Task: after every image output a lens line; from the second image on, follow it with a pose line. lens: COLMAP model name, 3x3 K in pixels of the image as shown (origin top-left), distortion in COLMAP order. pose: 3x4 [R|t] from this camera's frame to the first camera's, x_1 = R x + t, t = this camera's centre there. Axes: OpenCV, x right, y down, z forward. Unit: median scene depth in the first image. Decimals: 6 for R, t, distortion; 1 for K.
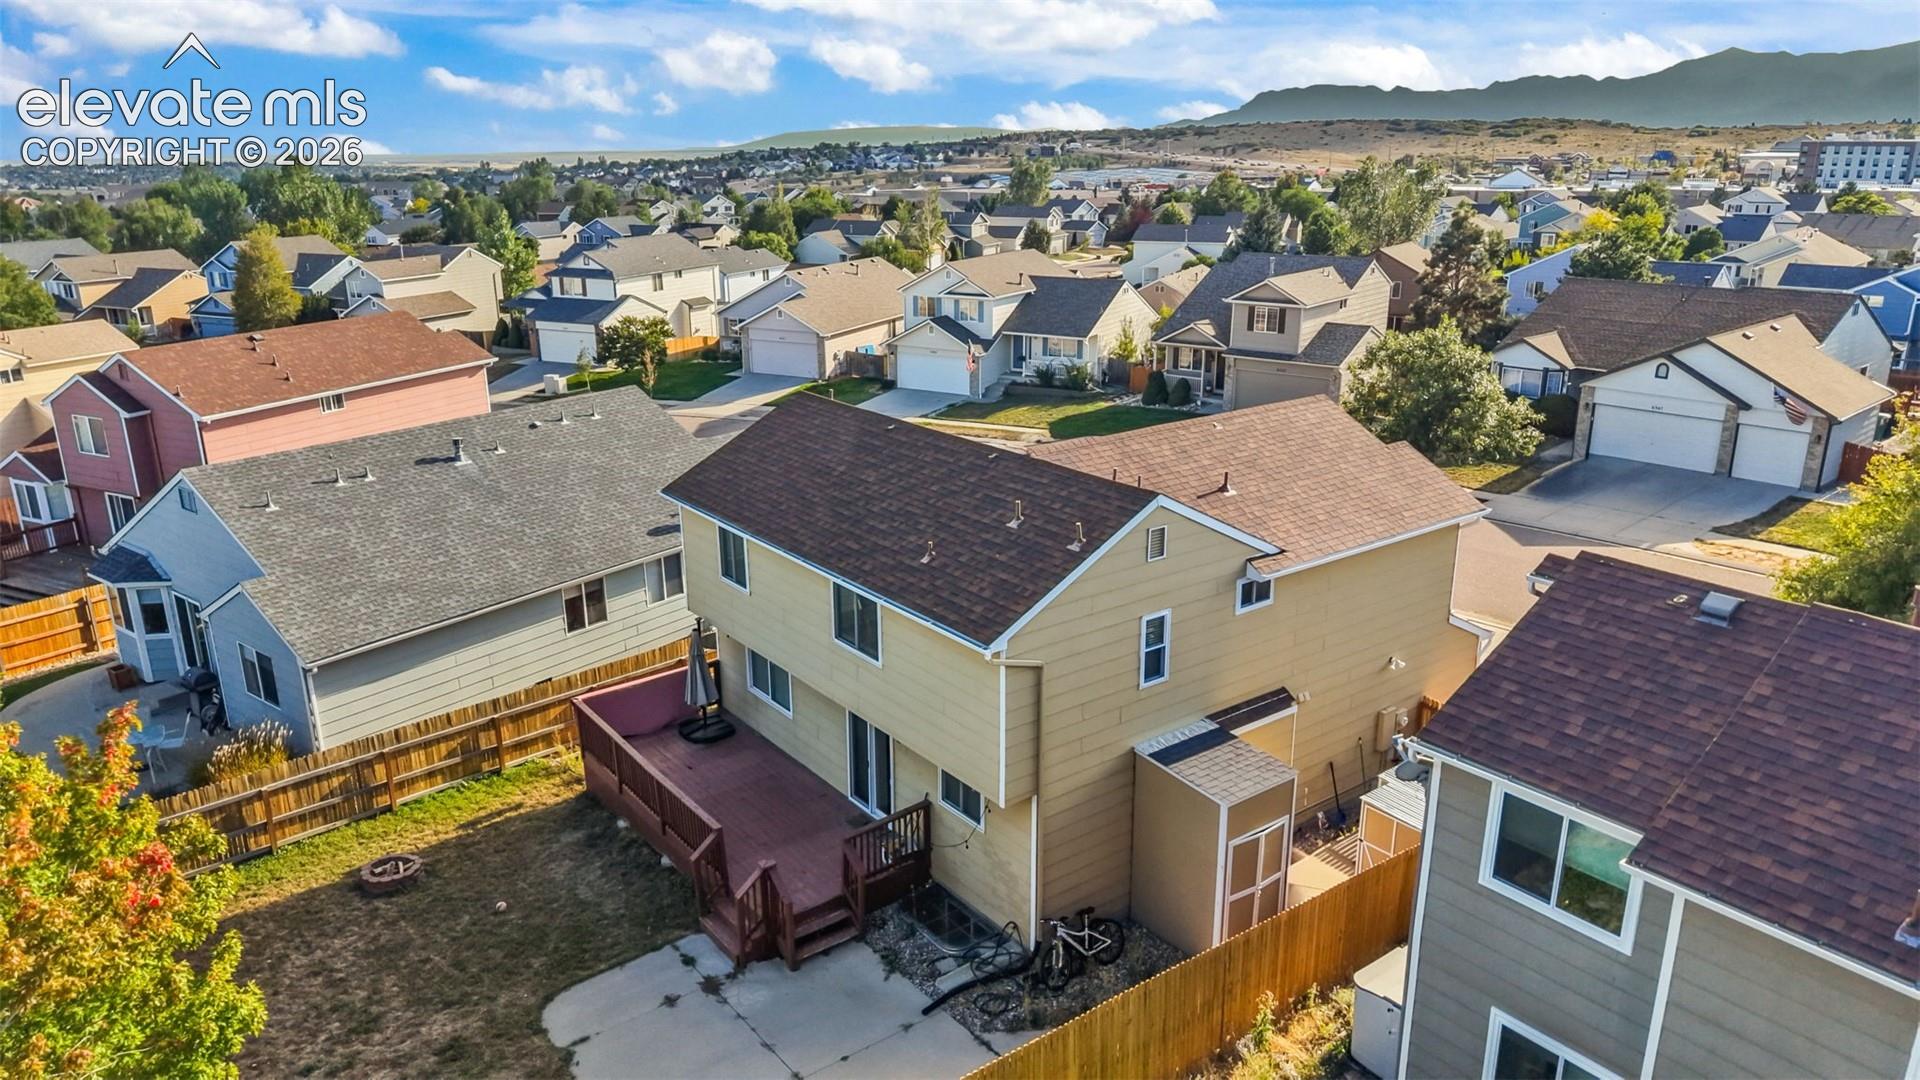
lens RADIAL K [[1281.2, 0, 960.3], [0, 1281.2, 544.2], [0, 0, 1]] dist [0.018079, -0.029478]
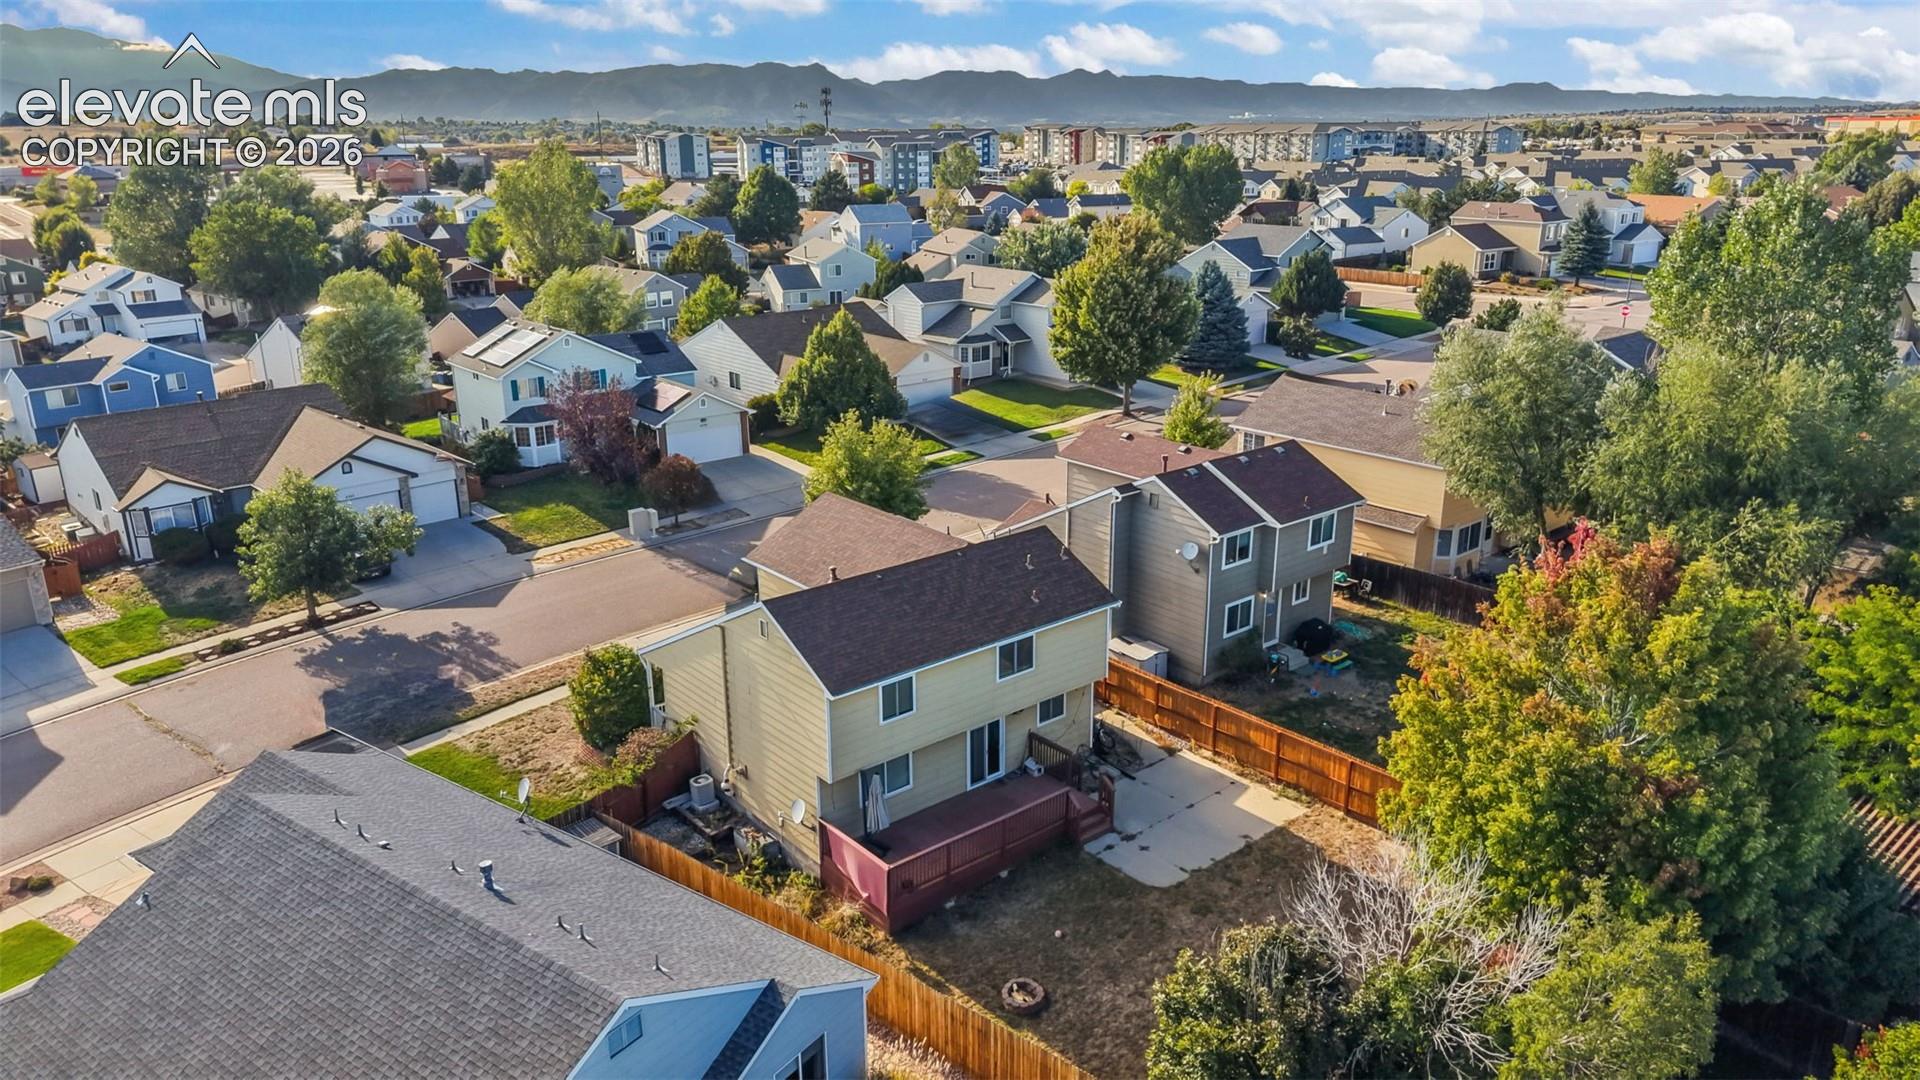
lens RADIAL K [[1281.2, 0, 963.7], [0, 1281.2, 513.8], [0, 0, 1]] dist [0.018079, -0.029478]
pose [[-0.050213, -0.277752, 0.959340, -1.350081], [0.304106, 0.910688, 0.279583, -0.499904], [-0.951314, 0.305780, 0.038738, 0.740366]]
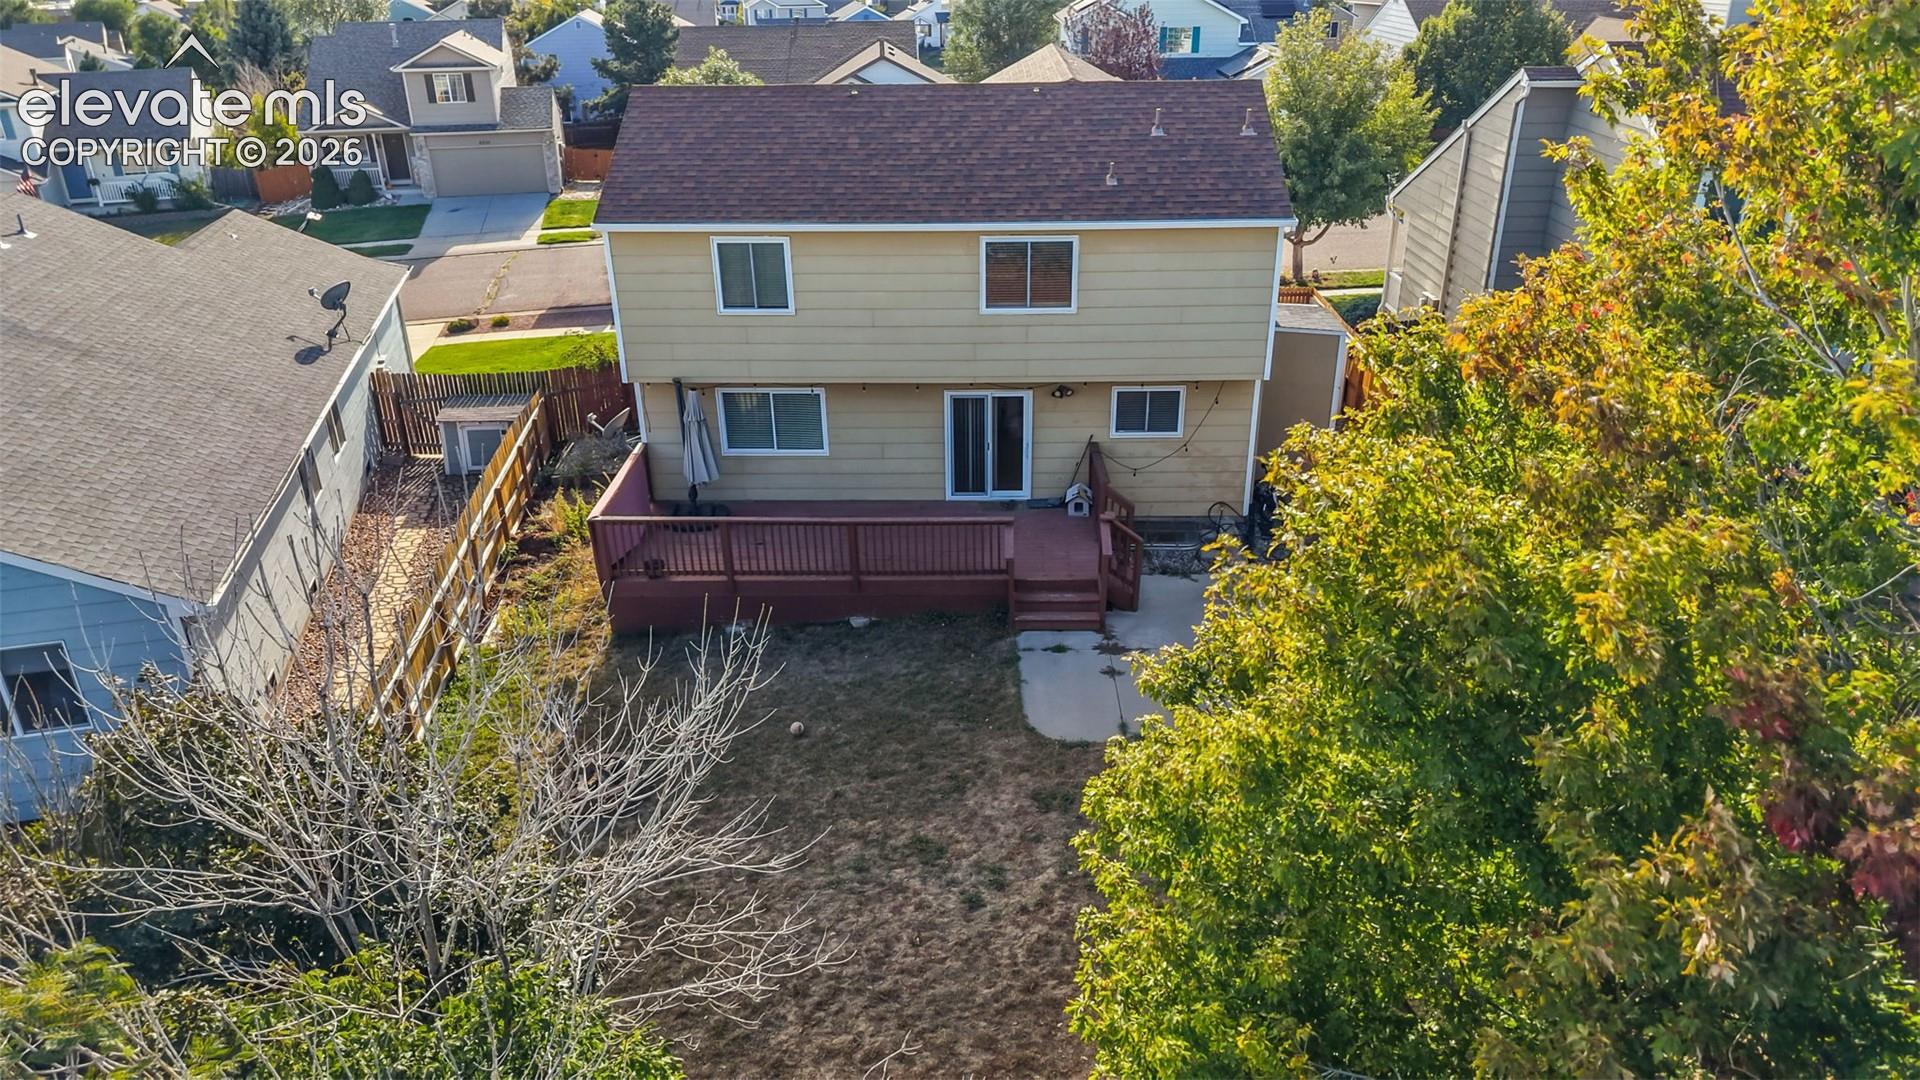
lens RADIAL K [[1239.1, 0, 956.2], [0, 1239.1, 600.1], [0, 0, 1]] dist [0.018683, -0.009659]
pose [[0.620253, -0.366448, 0.693543, -0.663369], [0.241750, 0.930433, 0.275411, 0.014776], [-0.746219, -0.003160, 0.665693, 0.336894]]
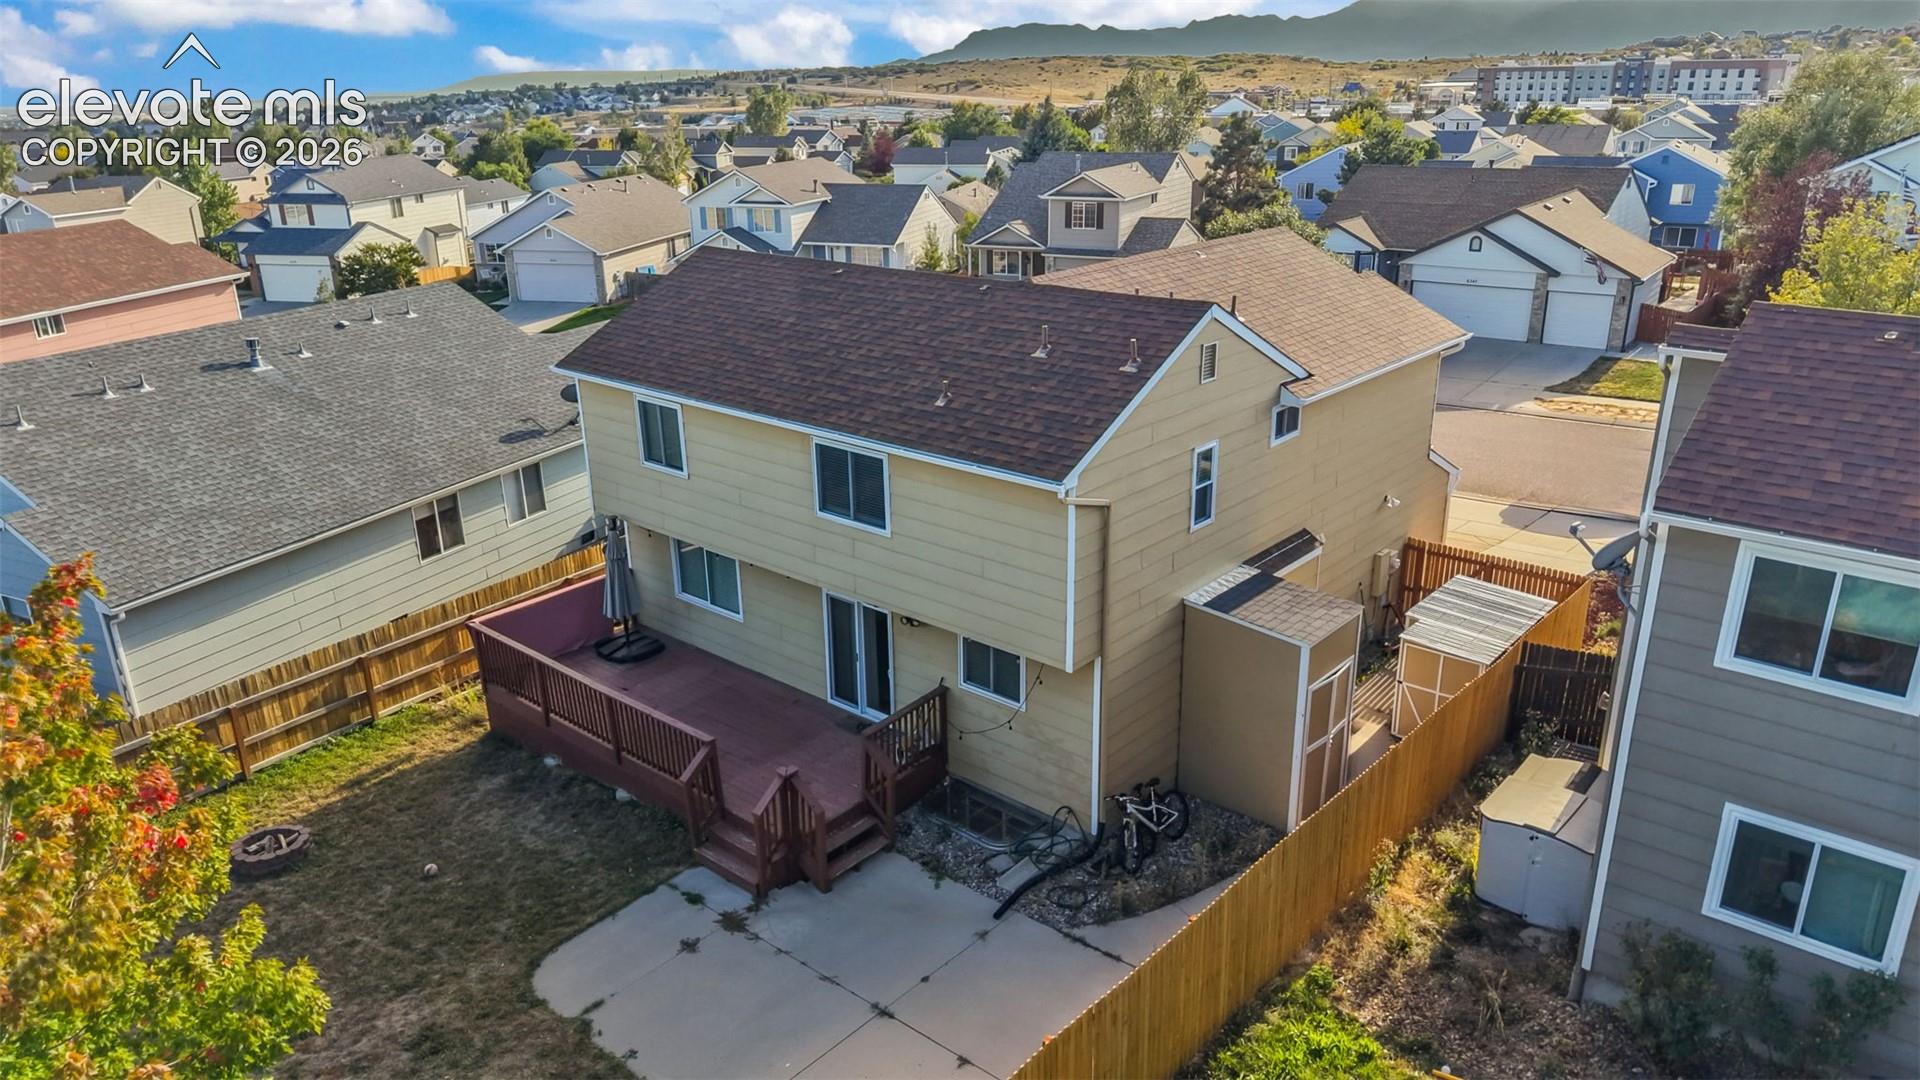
lens RADIAL K [[1281.2, 0, 967.6], [0, 1281.2, 552.0], [0, 0, 1]] dist [0.018079, -0.029478]
pose [[0.977764, -0.079510, 0.194049, -0.137254], [0.070149, 0.996038, 0.054653, 0.049962], [-0.197626, -0.039825, 0.979468, 0.116457]]
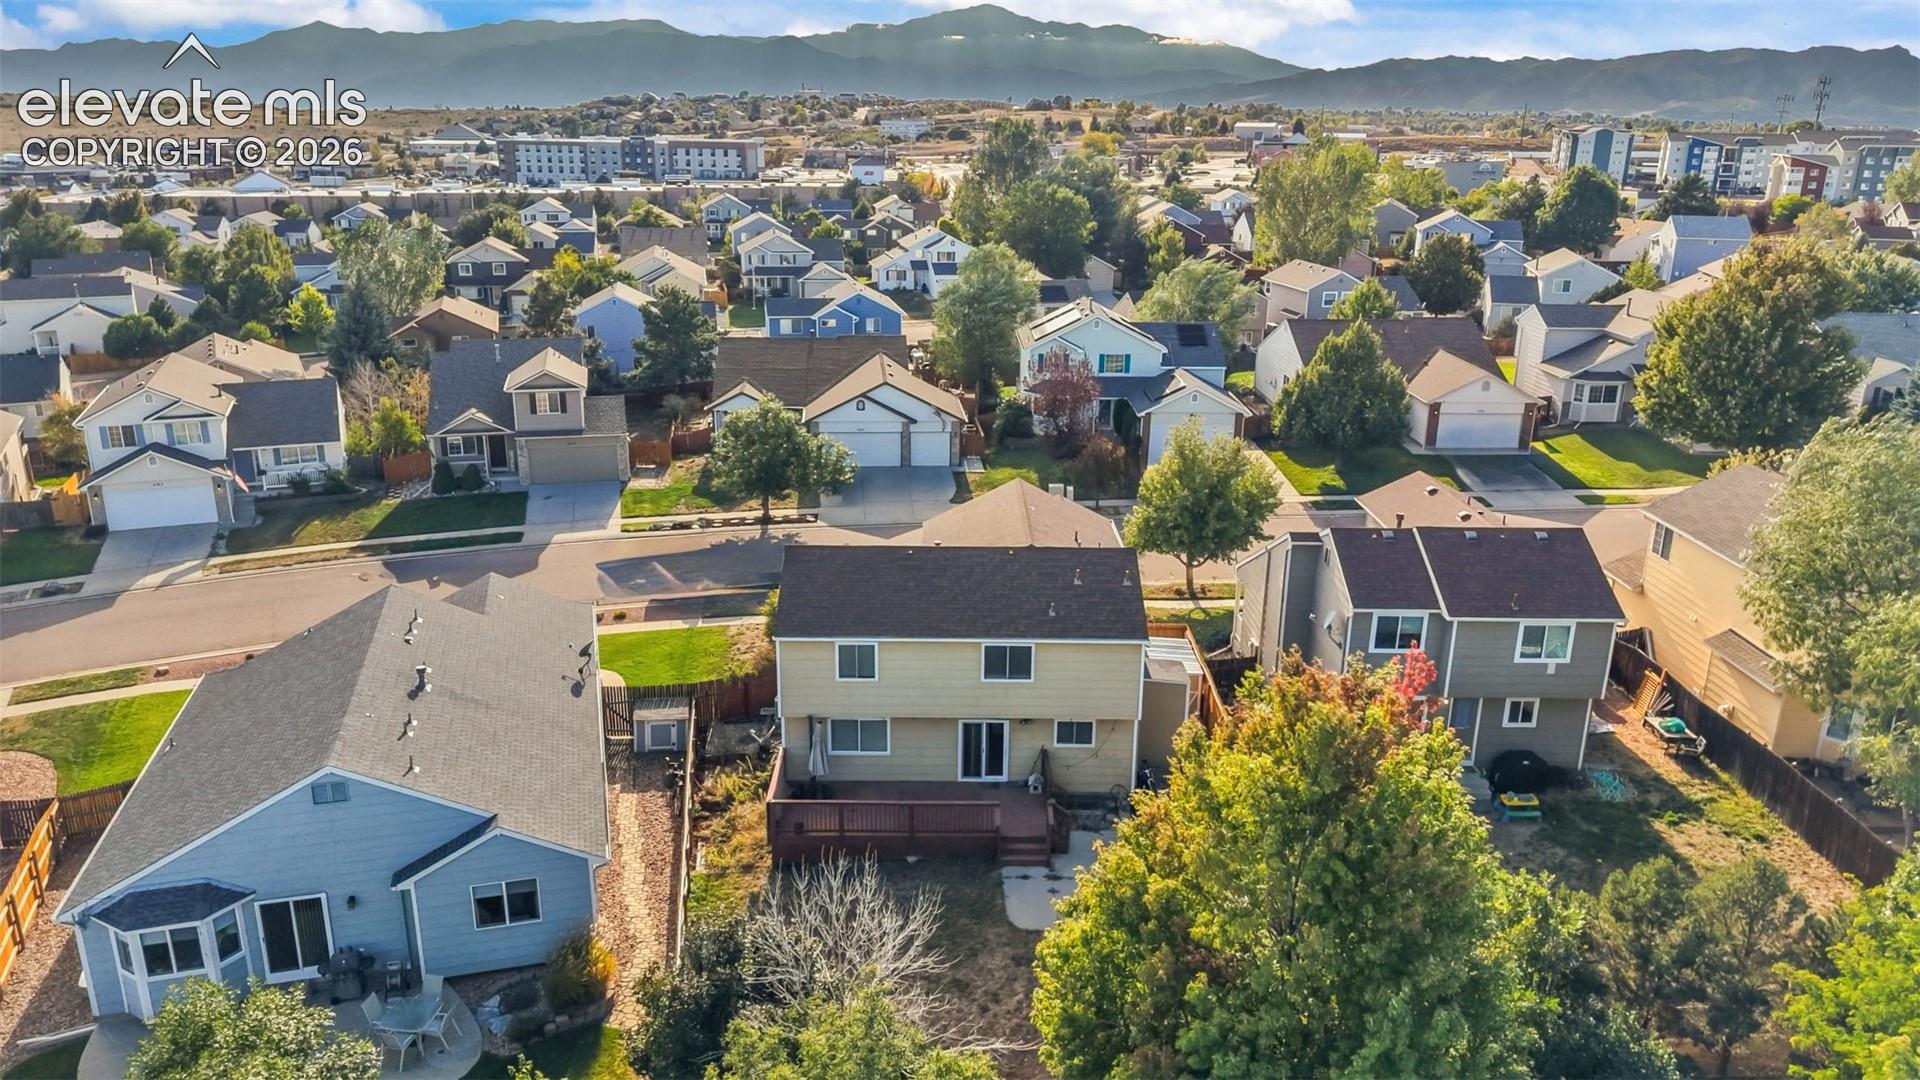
lens RADIAL K [[1304.2, 0, 959.8], [0, 1304.2, 555.3], [0, 0, 1]] dist [0.029976, -0.038121]
pose [[0.595670, -0.239600, 0.766661, -1.134782], [0.225383, 0.965986, 0.126779, -0.252323], [-0.770961, 0.097274, 0.629410, -0.060020]]
